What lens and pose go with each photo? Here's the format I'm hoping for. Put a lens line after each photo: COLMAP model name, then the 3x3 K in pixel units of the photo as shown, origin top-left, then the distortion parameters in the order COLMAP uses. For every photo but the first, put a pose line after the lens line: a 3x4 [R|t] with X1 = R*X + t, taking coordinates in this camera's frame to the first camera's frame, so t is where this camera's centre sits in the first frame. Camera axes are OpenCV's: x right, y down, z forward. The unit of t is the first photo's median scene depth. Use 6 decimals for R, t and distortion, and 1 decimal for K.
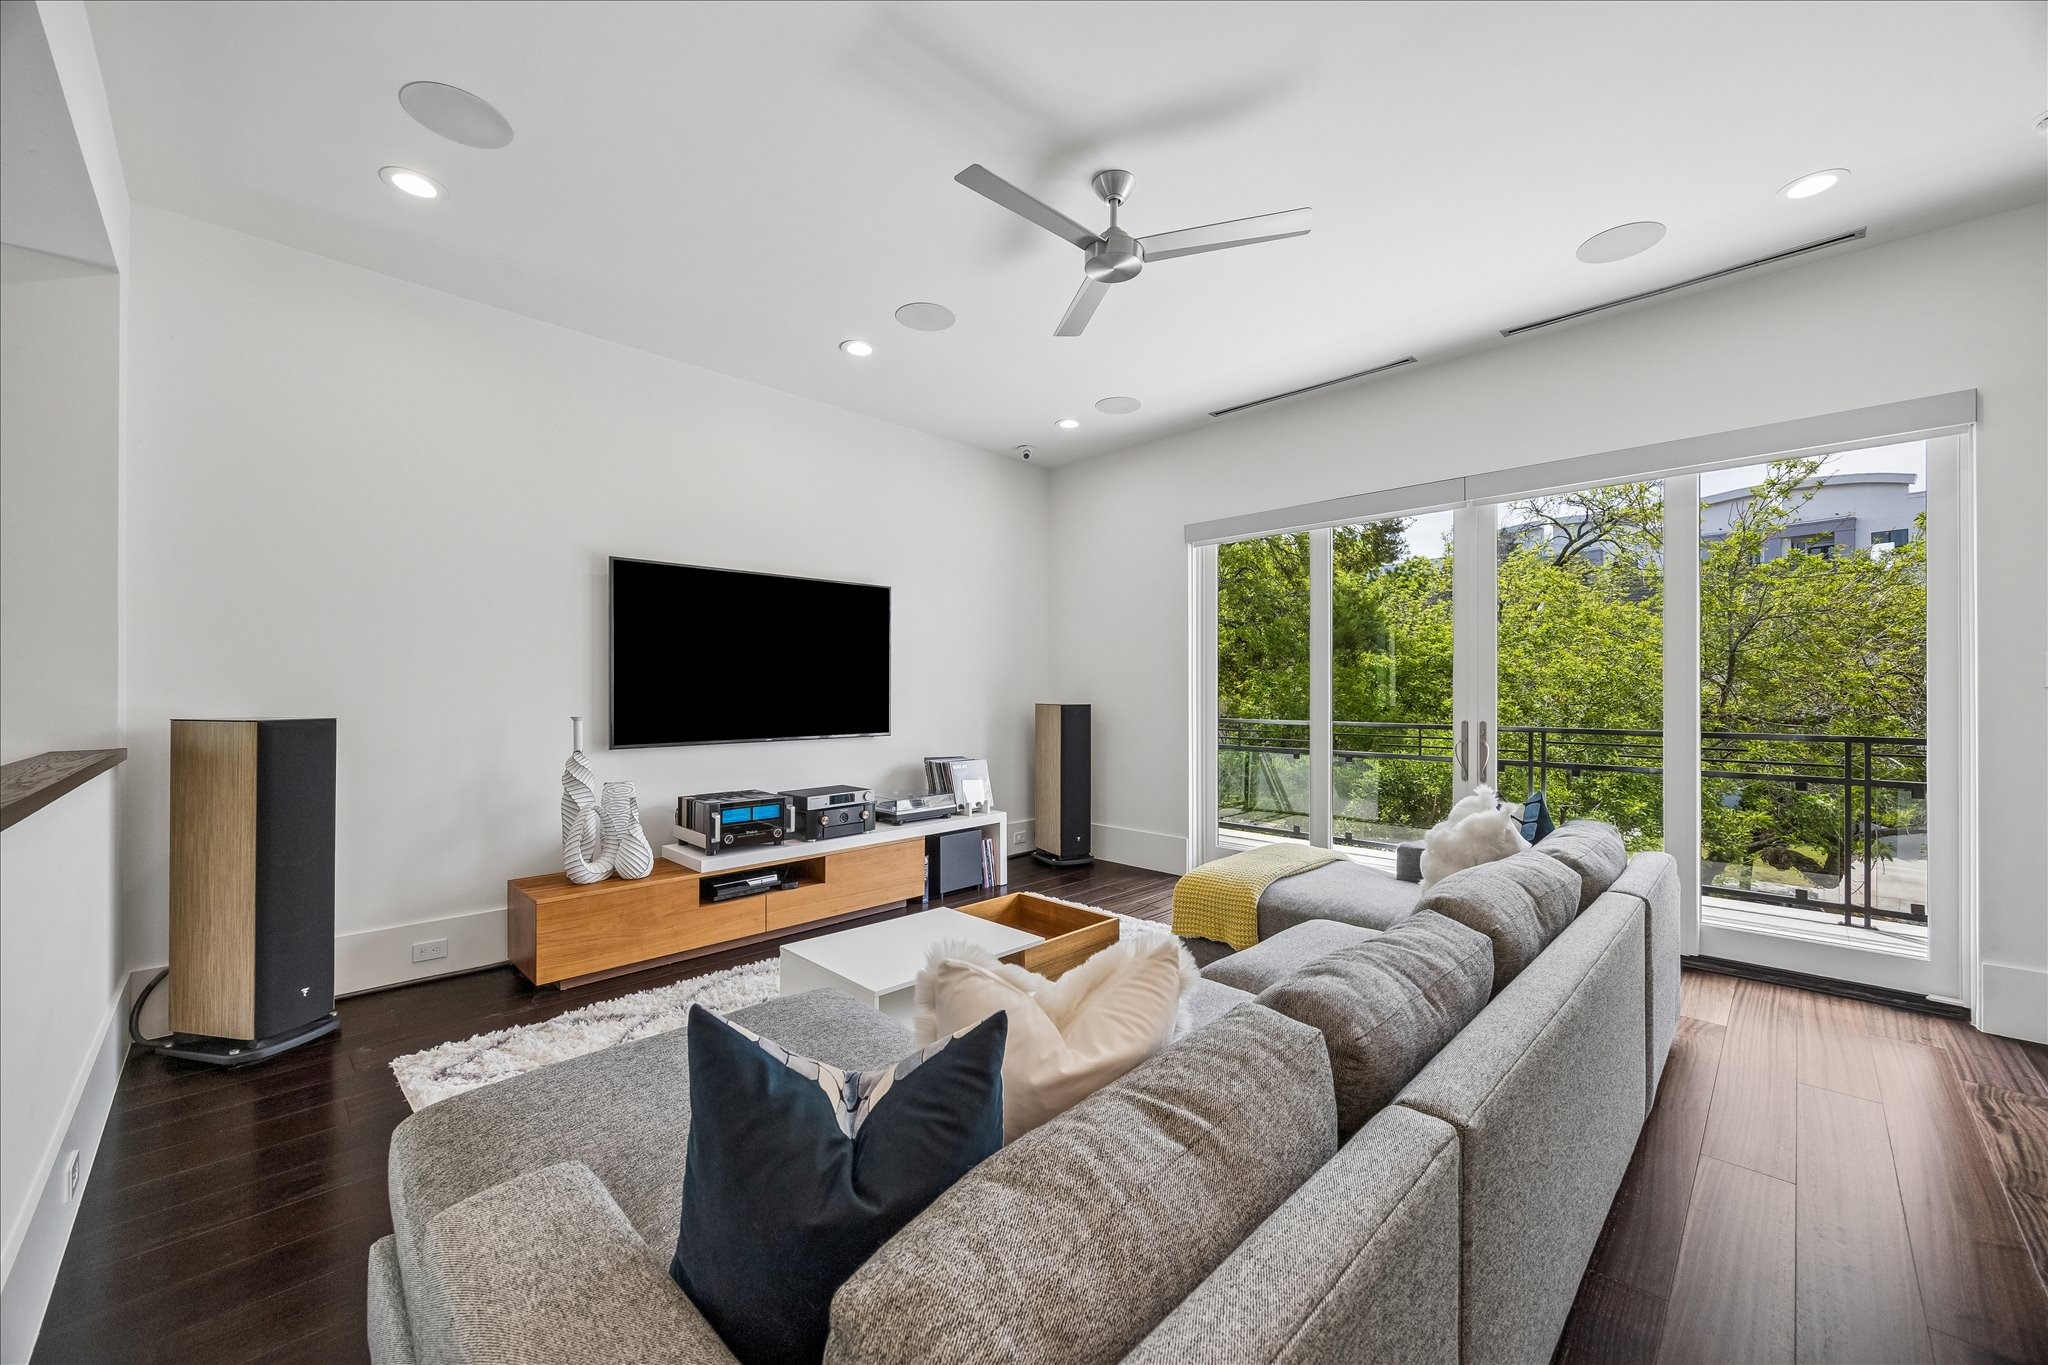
lens RADIAL K [[783.6, 0, 1026.3], [0, 783.6, 686.1], [0, 0, 1]] dist [0.002492, -0.000014]
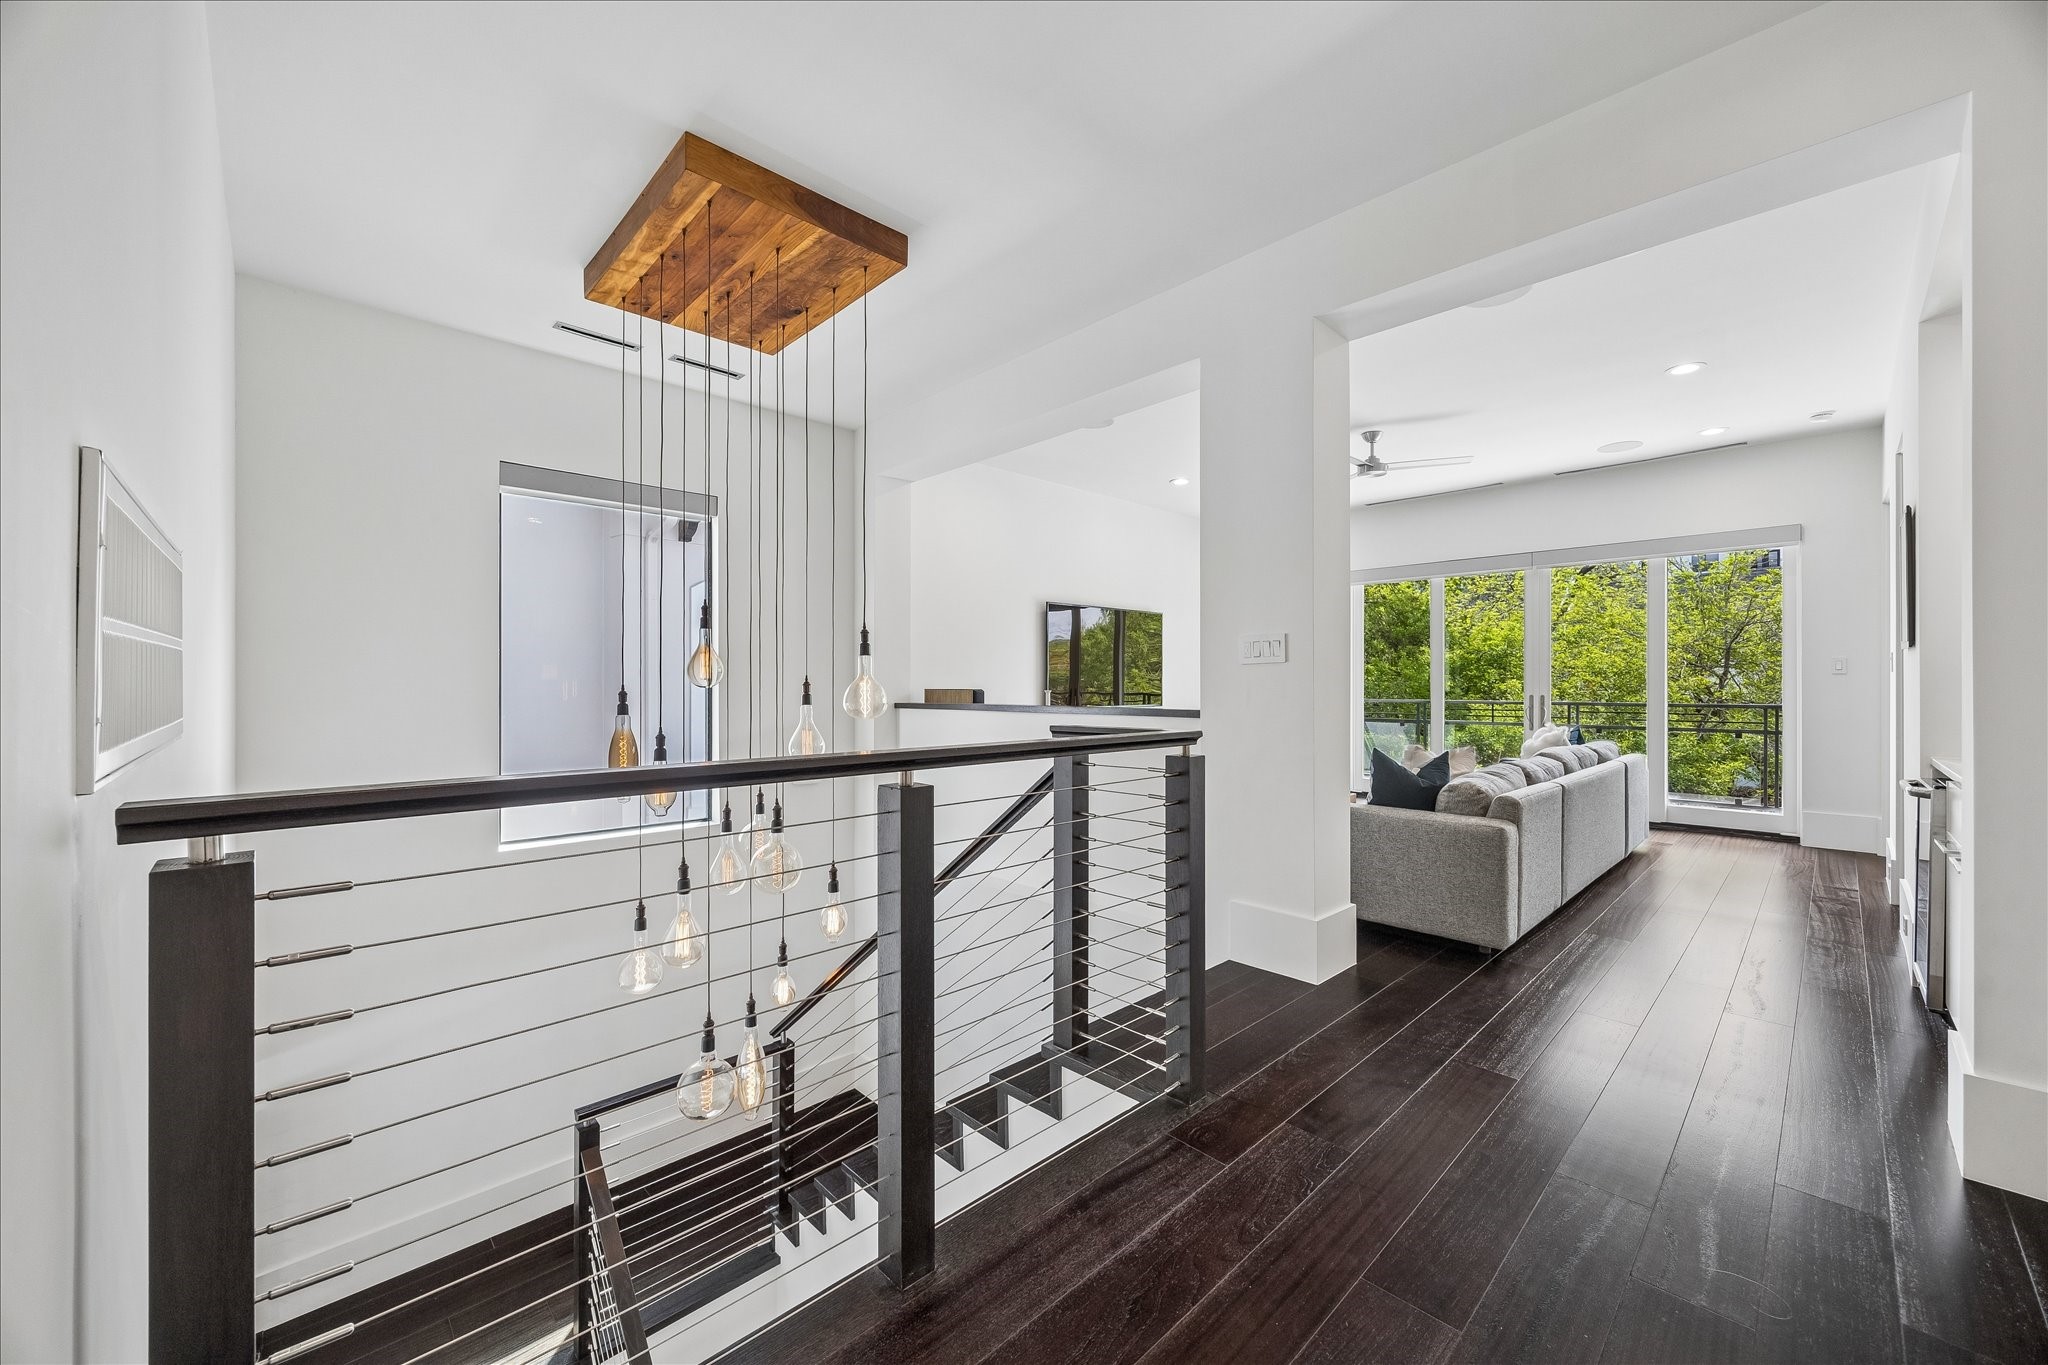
lens RADIAL K [[783.6, 0, 1021.9], [0, 783.6, 682.2], [0, 0, 1]] dist [0.002492, -0.000014]
pose [[0.999580, -0.000670, -0.028965, -0.500390], [0.000823, 0.999986, 0.005290, 0.007035], [0.028961, -0.005312, 0.999566, -0.740031]]
